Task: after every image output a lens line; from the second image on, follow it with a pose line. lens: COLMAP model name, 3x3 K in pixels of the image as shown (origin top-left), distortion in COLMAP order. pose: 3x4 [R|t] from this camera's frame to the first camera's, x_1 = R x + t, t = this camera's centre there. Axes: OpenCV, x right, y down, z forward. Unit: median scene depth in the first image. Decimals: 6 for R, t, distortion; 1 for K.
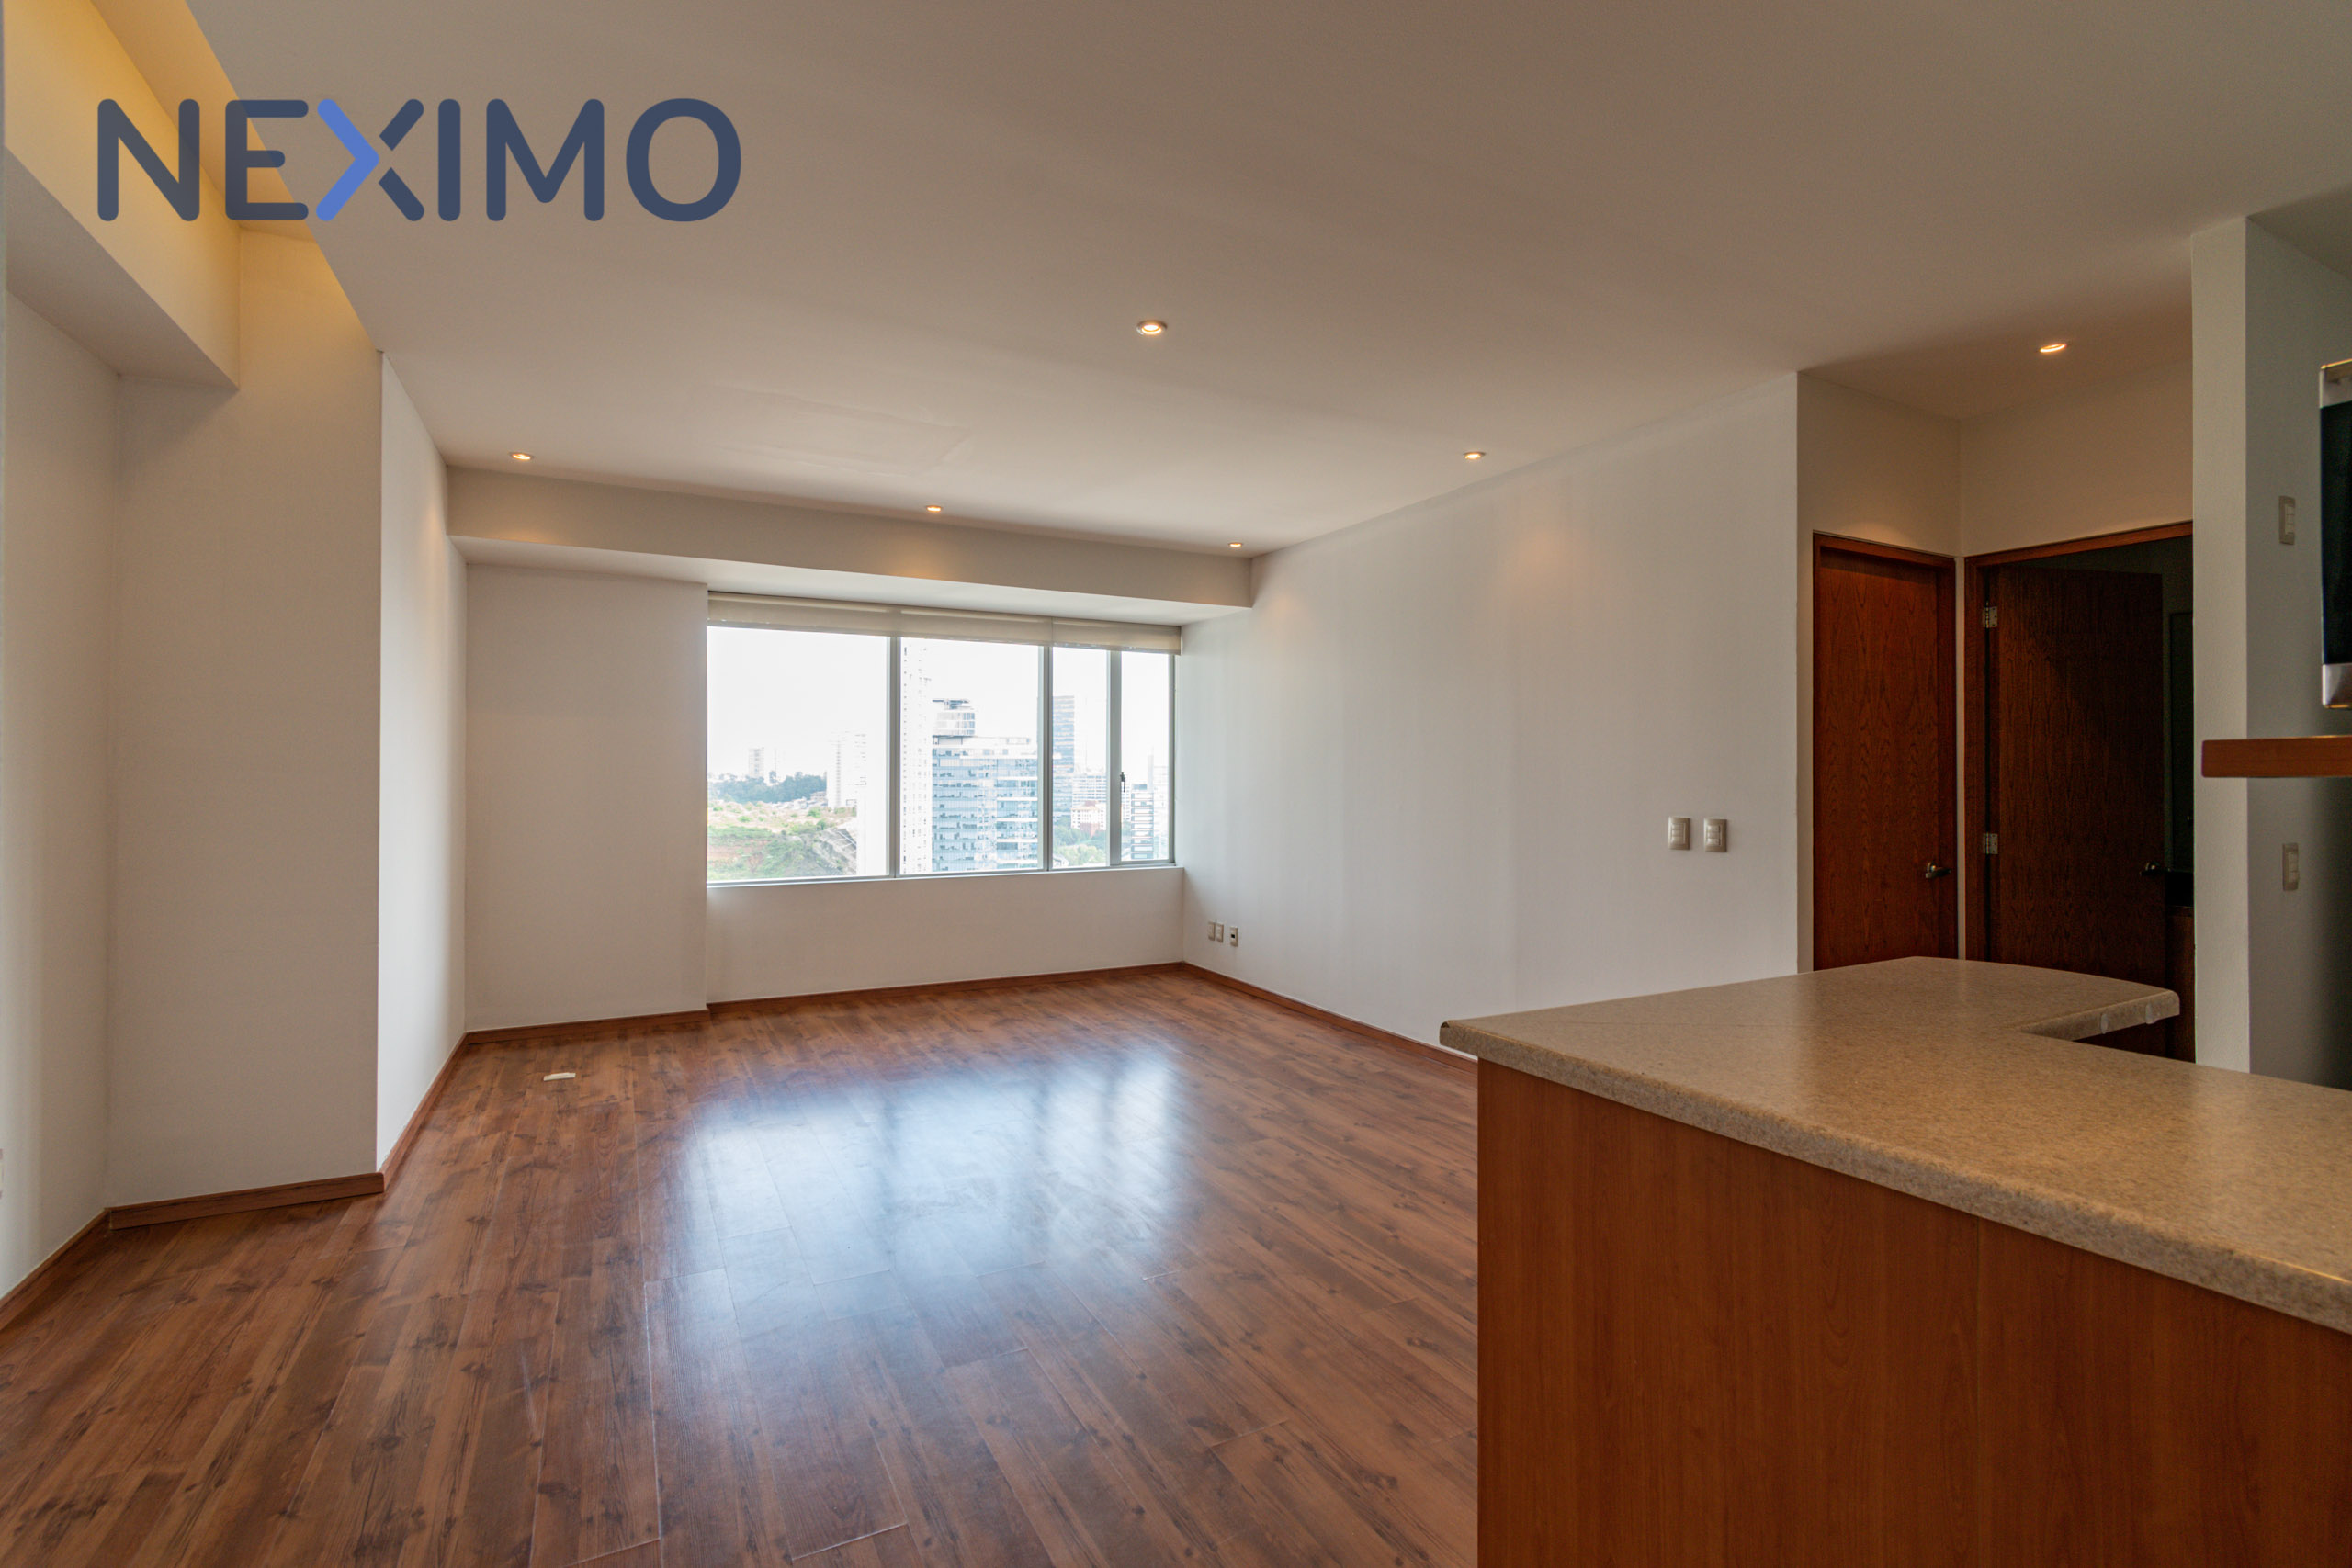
lens RADIAL K [[1059.1, 0, 1159.6], [0, 1059.1, 777.1], [0, 0, 1]] dist [0.001139, 0.000219]
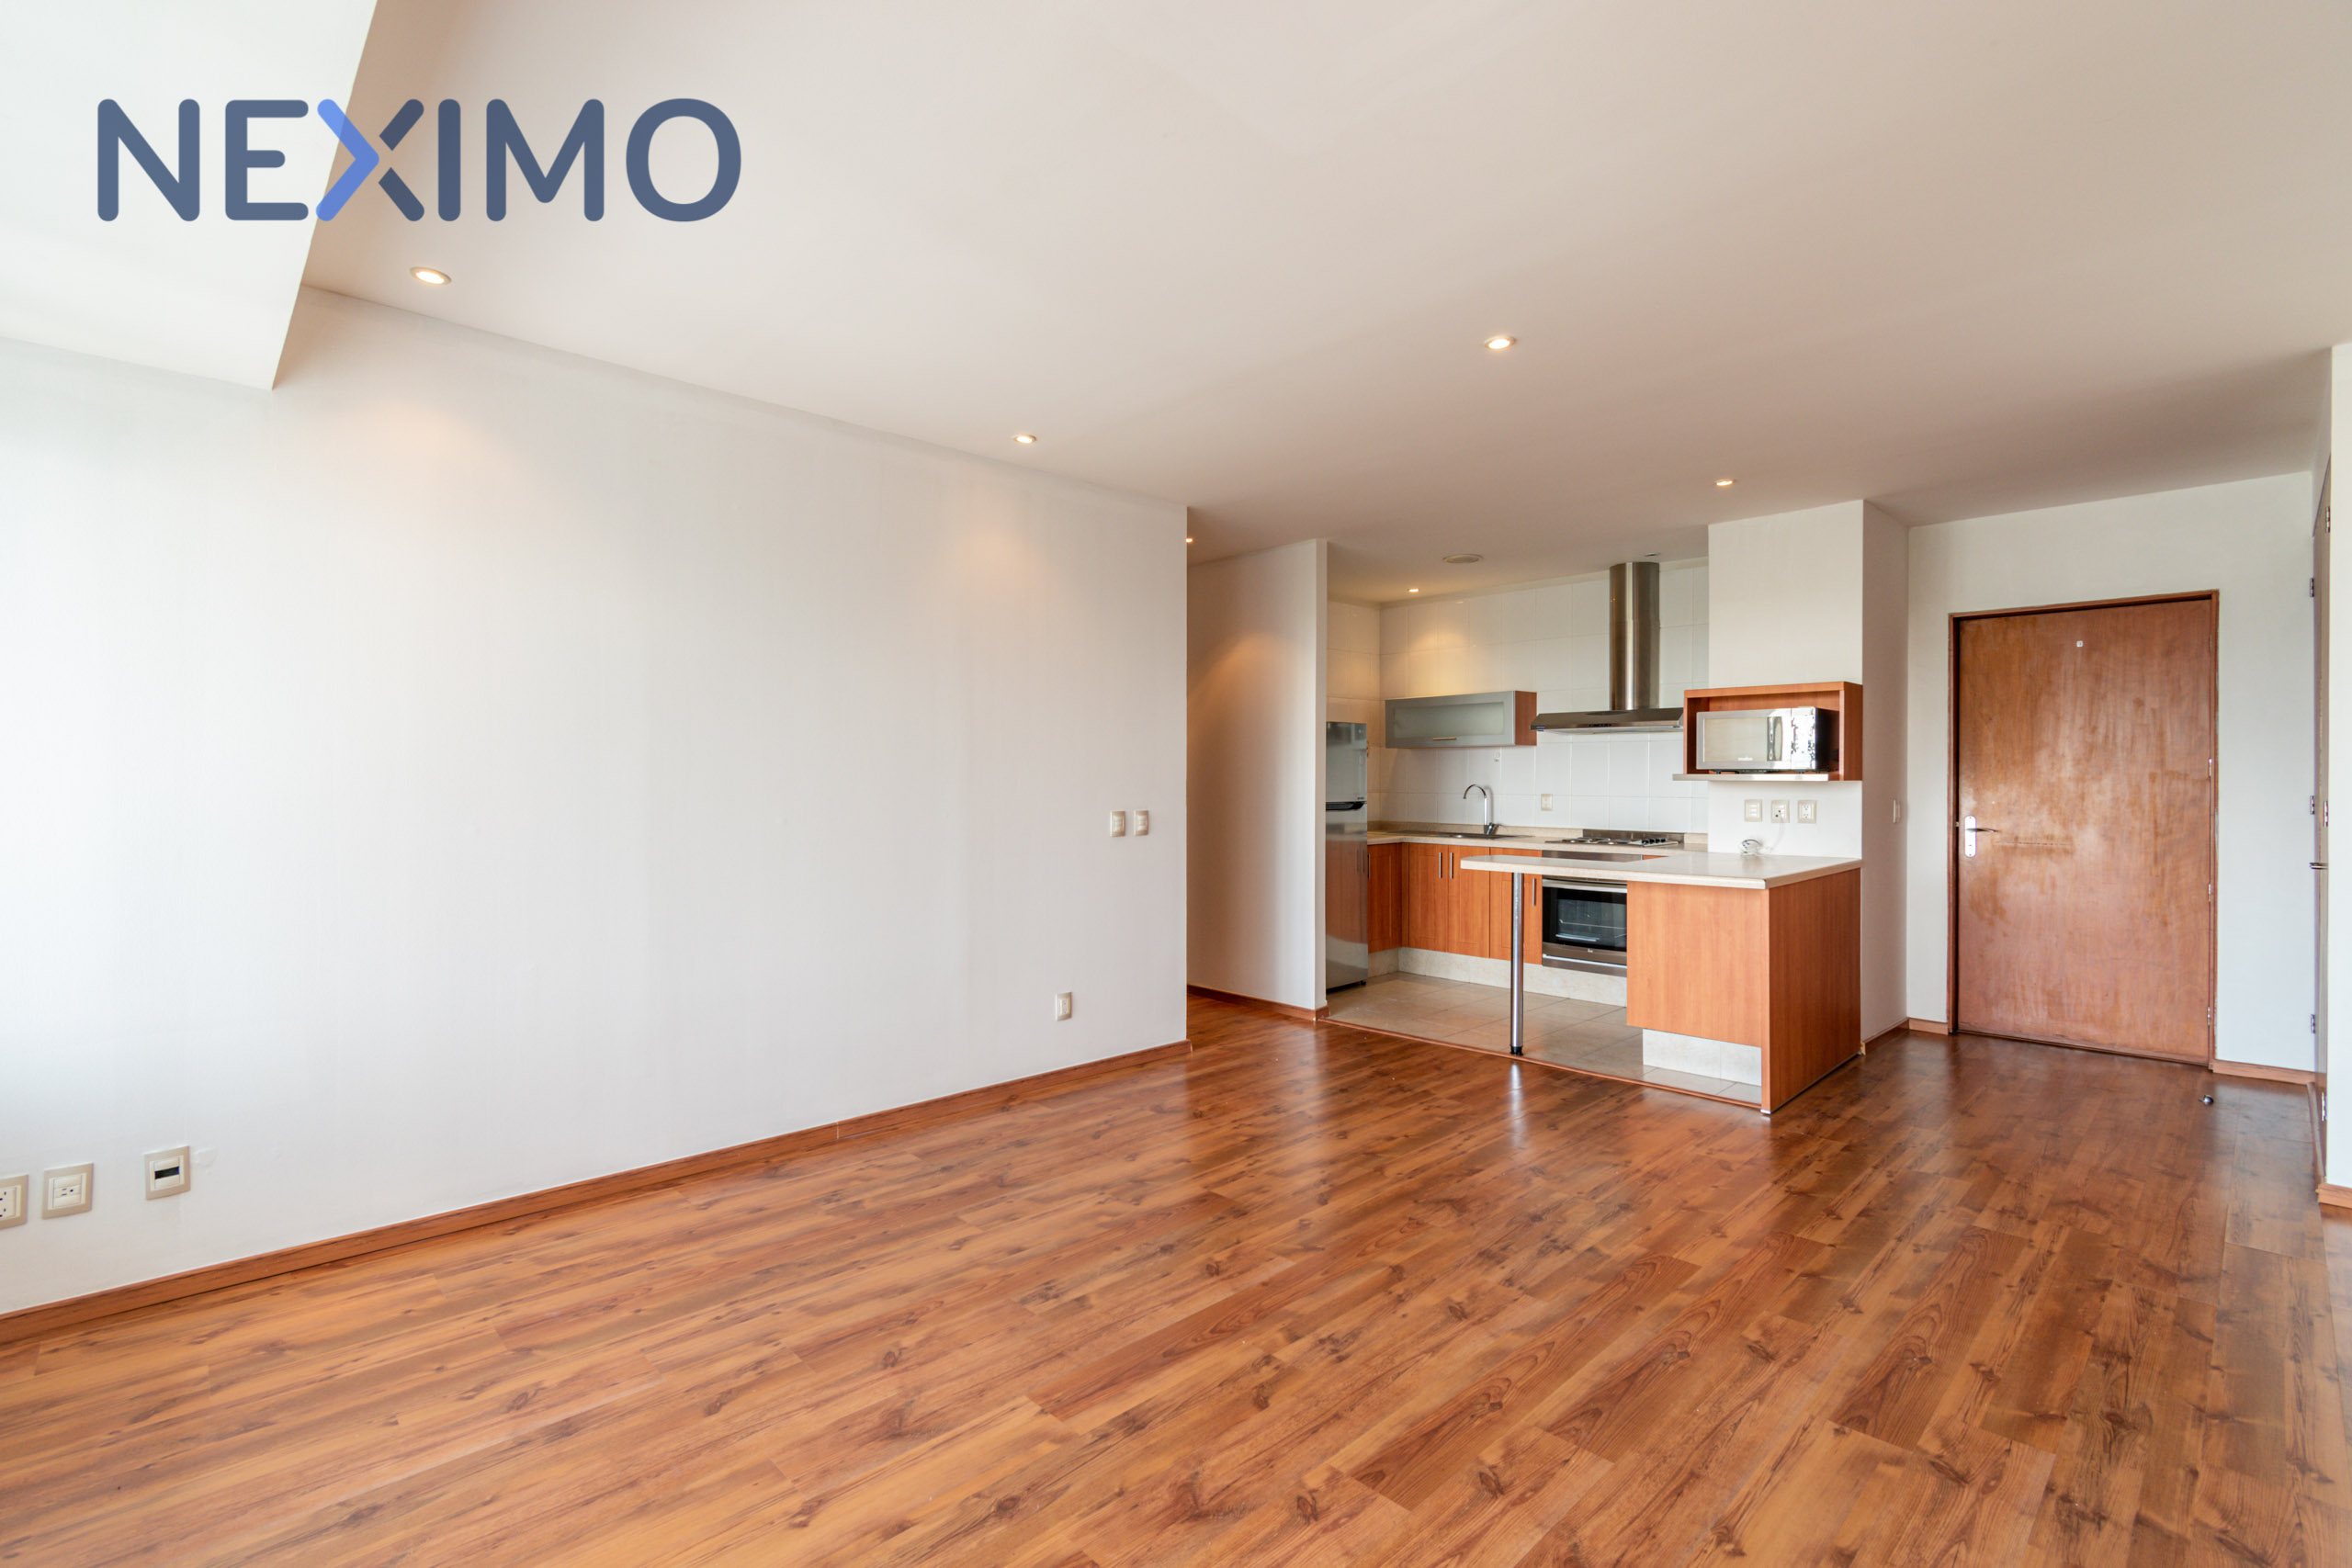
lens RADIAL K [[1059.1, 0, 1162.0], [0, 1059.1, 782.6], [0, 0, 1]] dist [0.001139, 0.000219]
pose [[-0.279507, -0.004566, 0.960133, -0.691583], [-0.002025, 0.999989, 0.004166, -0.001681], [-0.960142, -0.000780, -0.279513, 1.221932]]
